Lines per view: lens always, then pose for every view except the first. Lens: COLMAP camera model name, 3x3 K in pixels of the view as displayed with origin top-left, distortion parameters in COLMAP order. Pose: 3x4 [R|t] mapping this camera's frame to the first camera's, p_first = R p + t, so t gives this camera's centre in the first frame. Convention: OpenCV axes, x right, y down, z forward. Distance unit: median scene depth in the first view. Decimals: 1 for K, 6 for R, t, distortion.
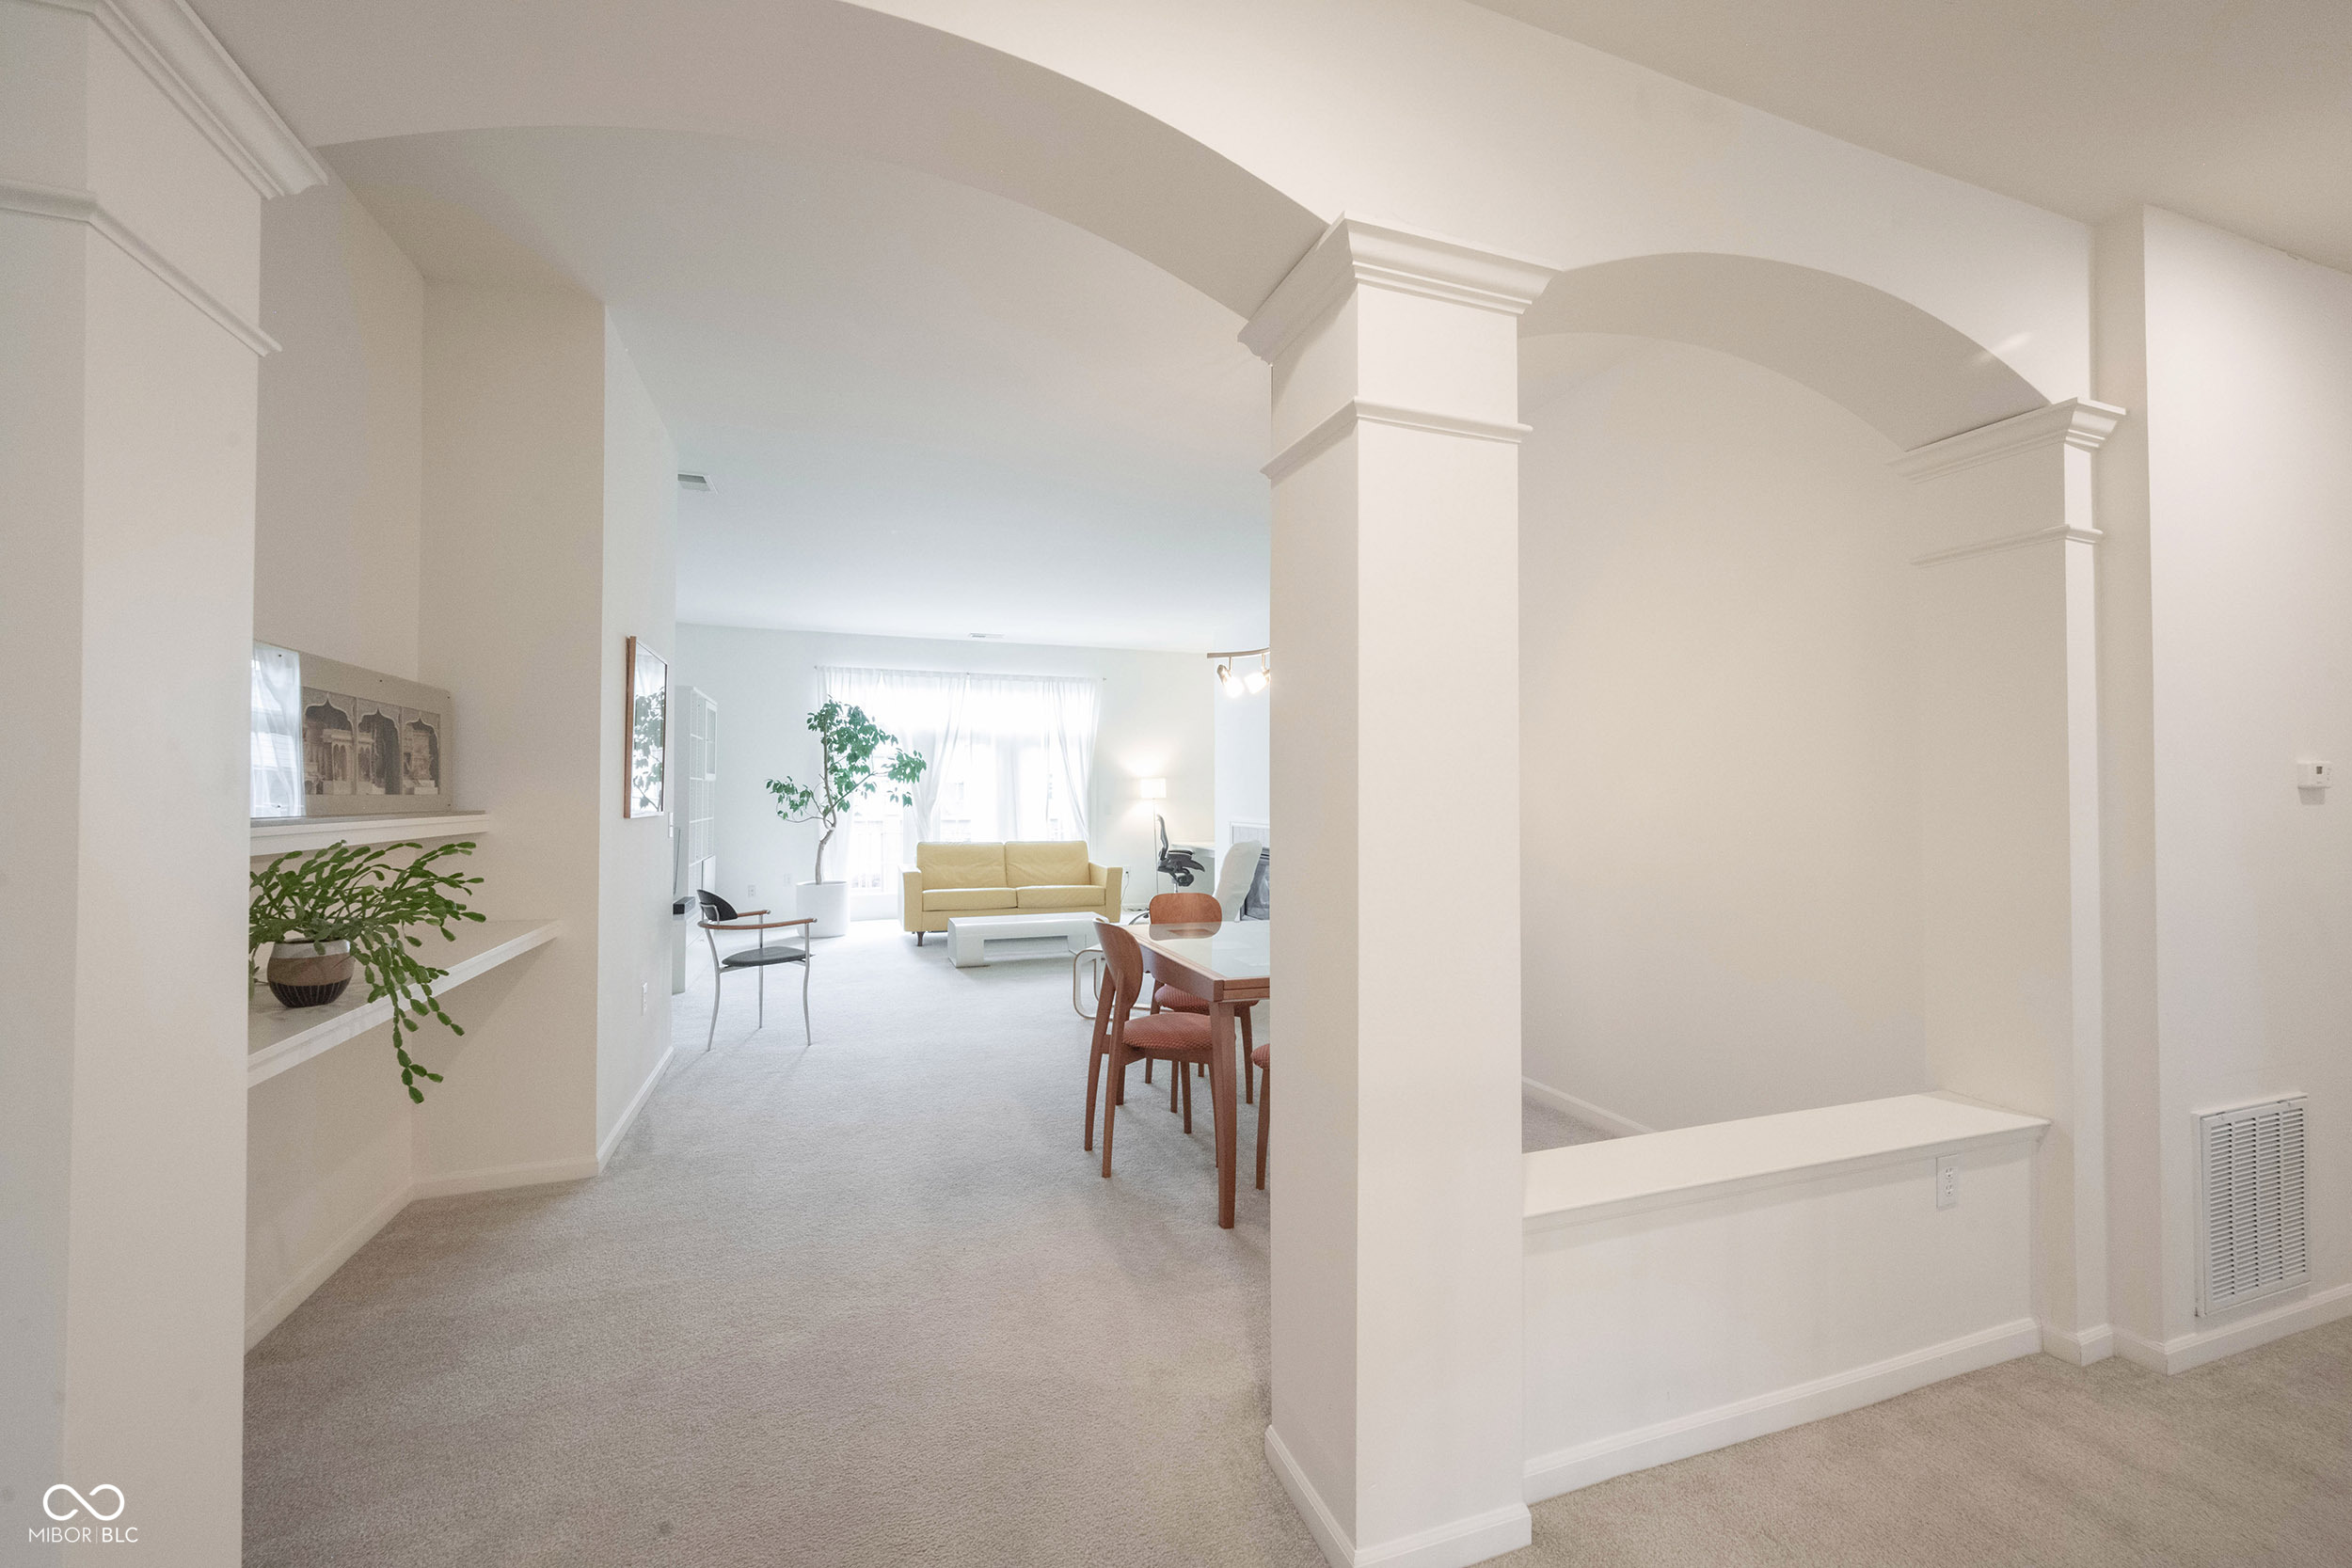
lens RADIAL K [[928.5, 0, 1171.3], [0, 928.5, 784.9], [0, 0, 1]] dist [0.000007, -0.000049]
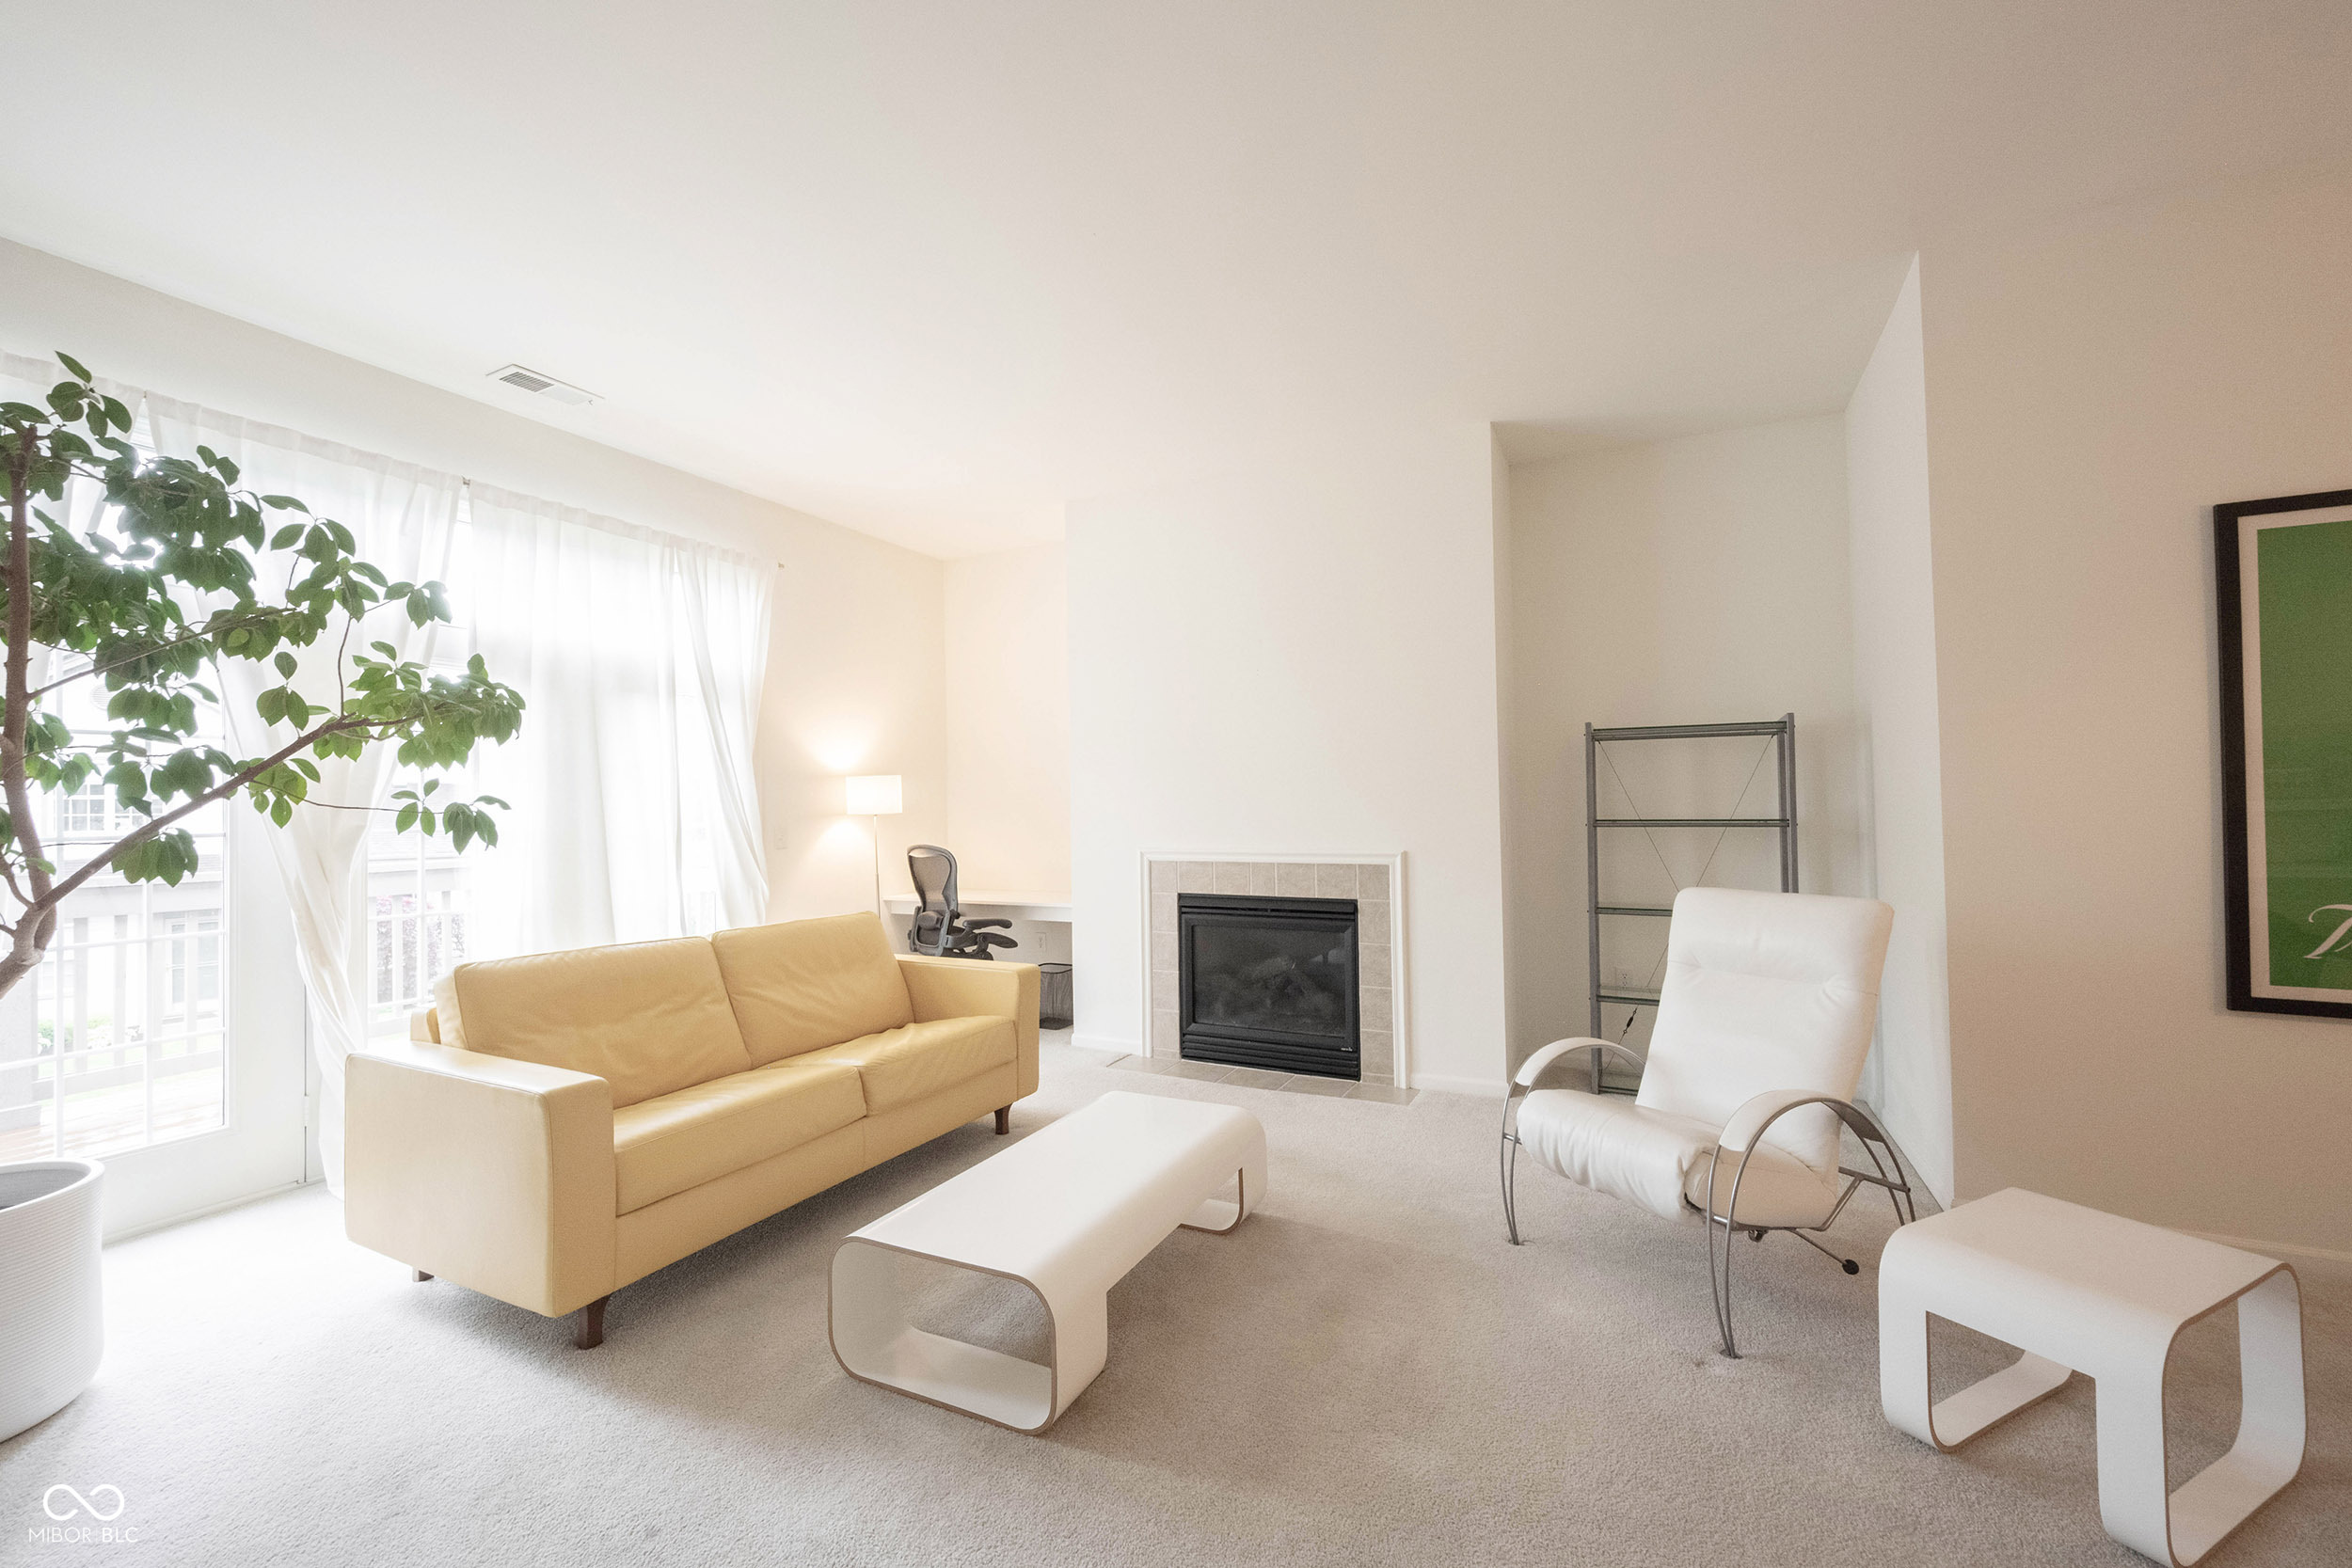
lens RADIAL K [[926.4, 0, 1165.4], [0, 926.4, 793.2], [0, 0, 1]] dist [-0.000384, -0.000282]
pose [[0.720318, 0.001650, 0.693642, -0.323023], [0.005642, 0.999950, -0.008238, 0.009842], [-0.693621, 0.009847, 0.720272, 0.644512]]
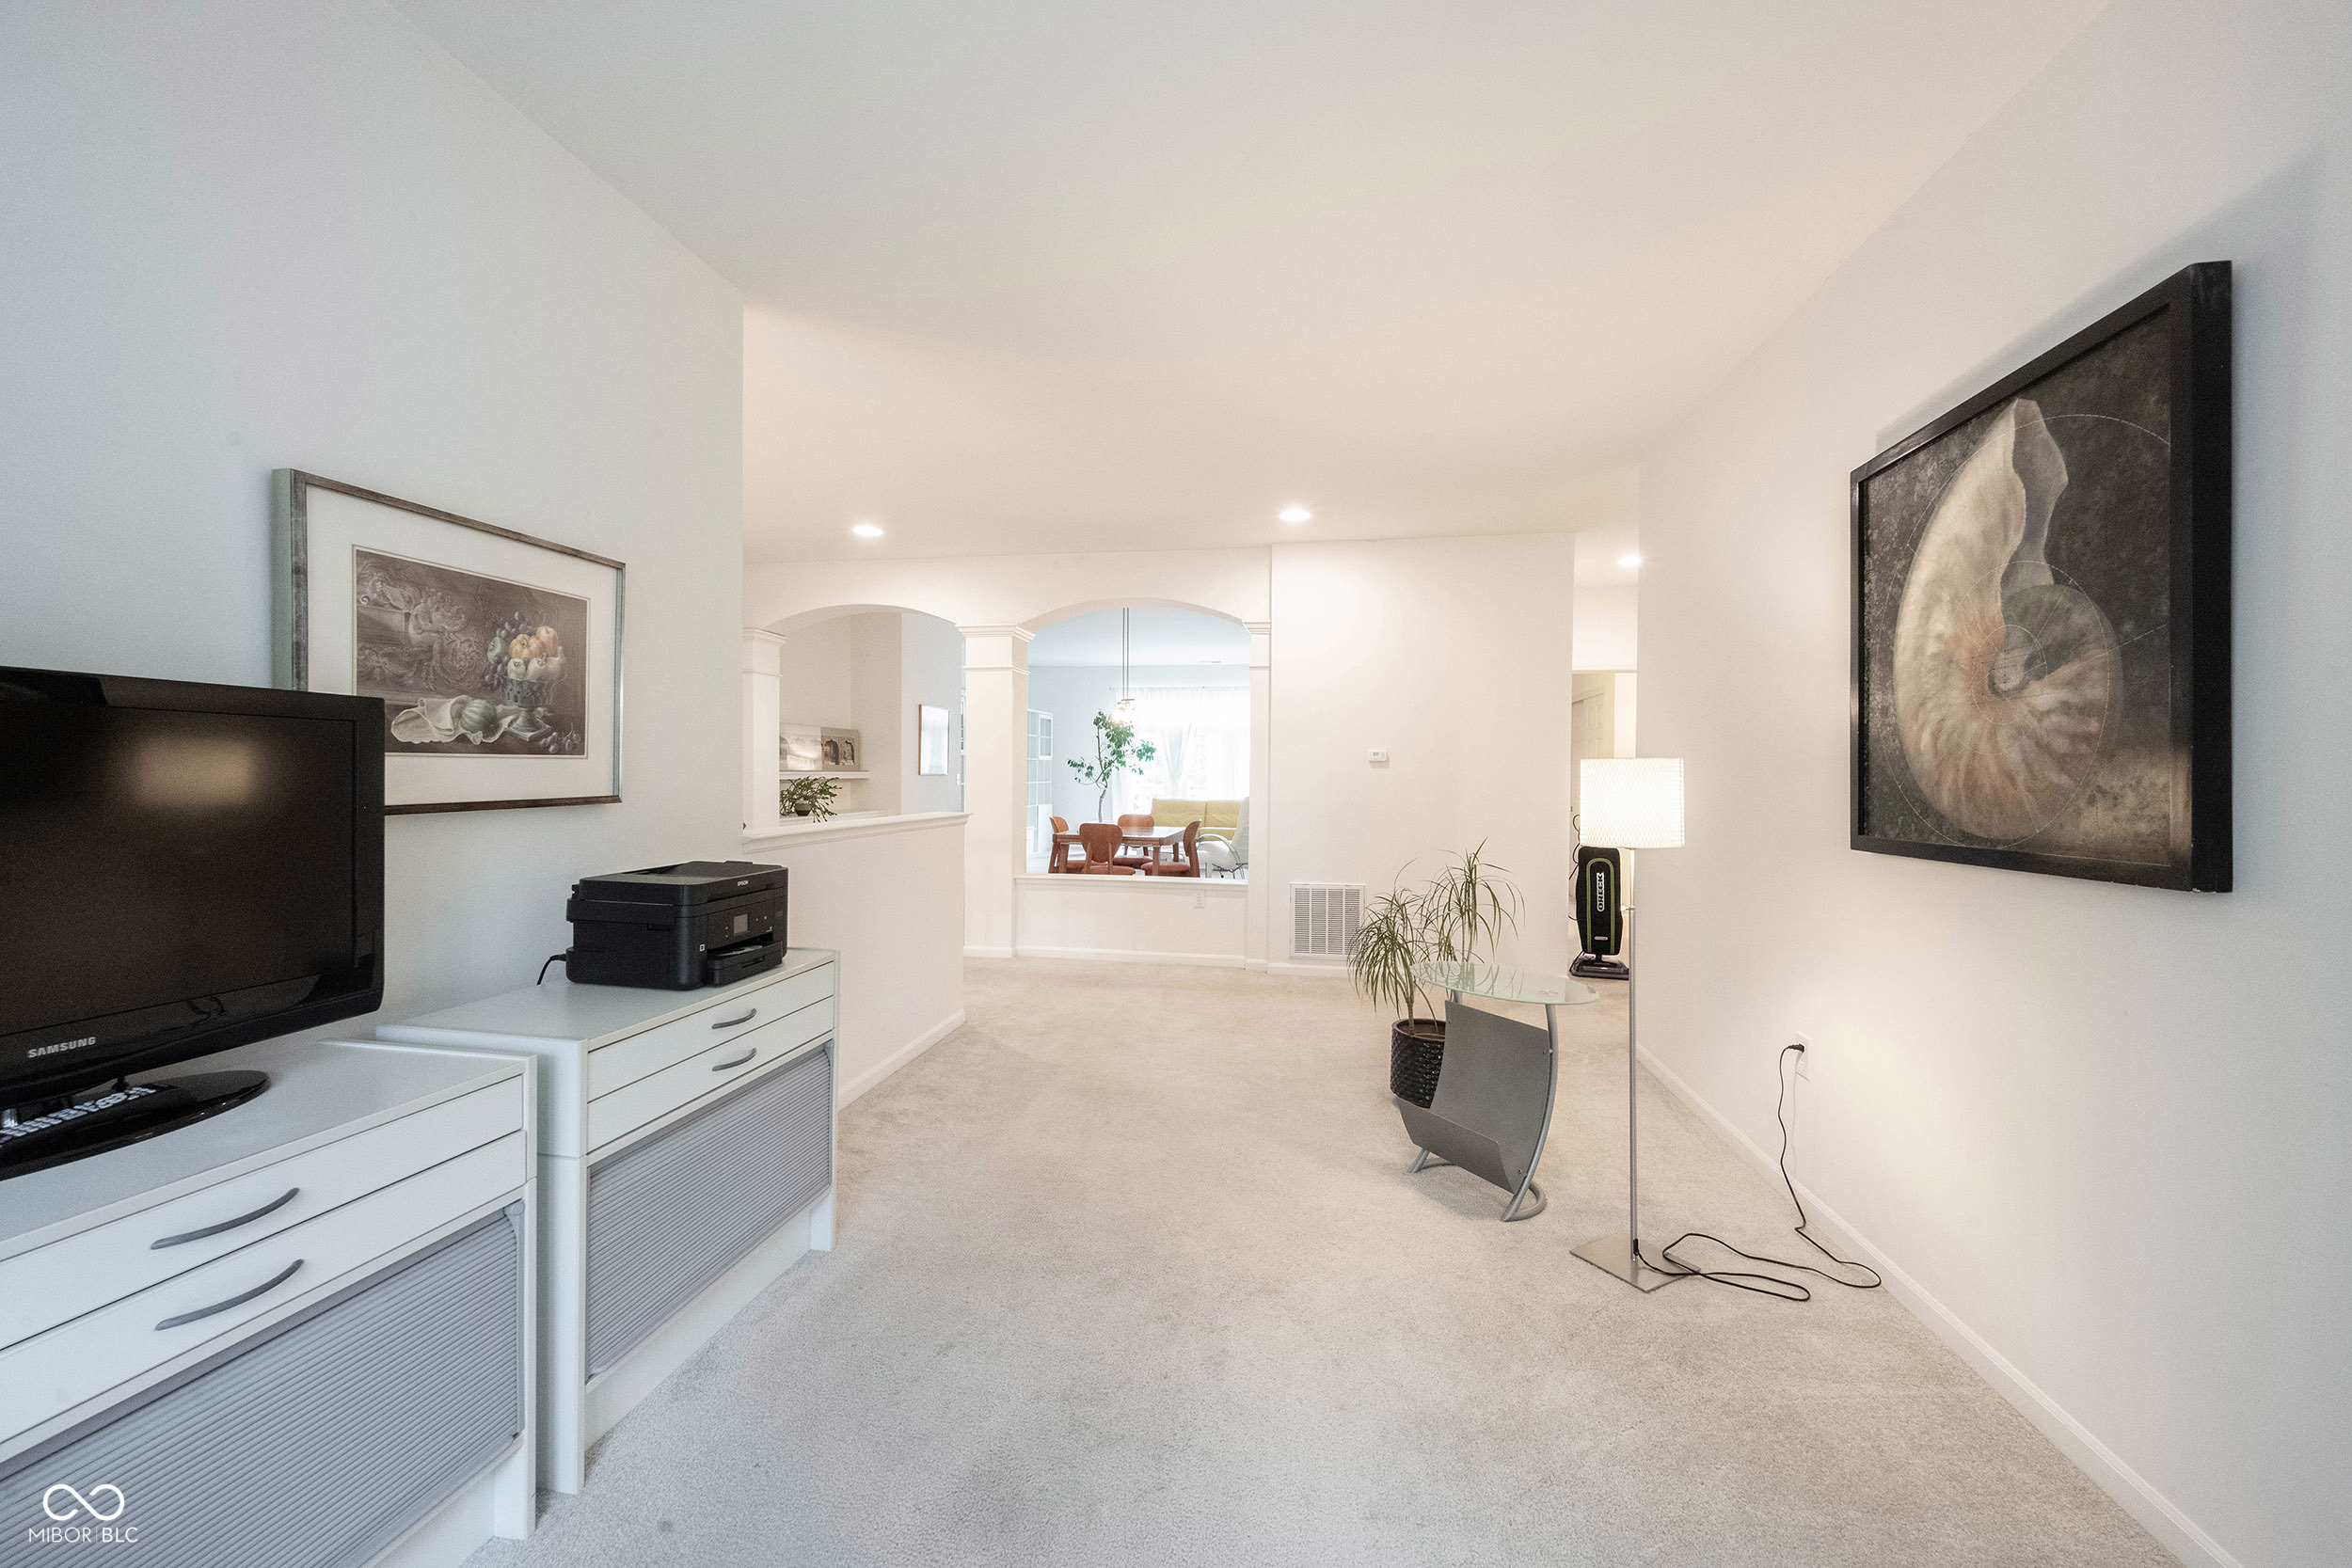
lens RADIAL K [[951.0, 0, 1175.0], [0, 951.0, 775.9], [0, 0, 1]] dist [-0.000113, -0.000313]
pose [[0.874439, 0.006613, -0.485090, 0.565652], [-0.000208, 0.999912, 0.013257, 0.001559], [0.485135, -0.011491, 0.874364, -0.416793]]
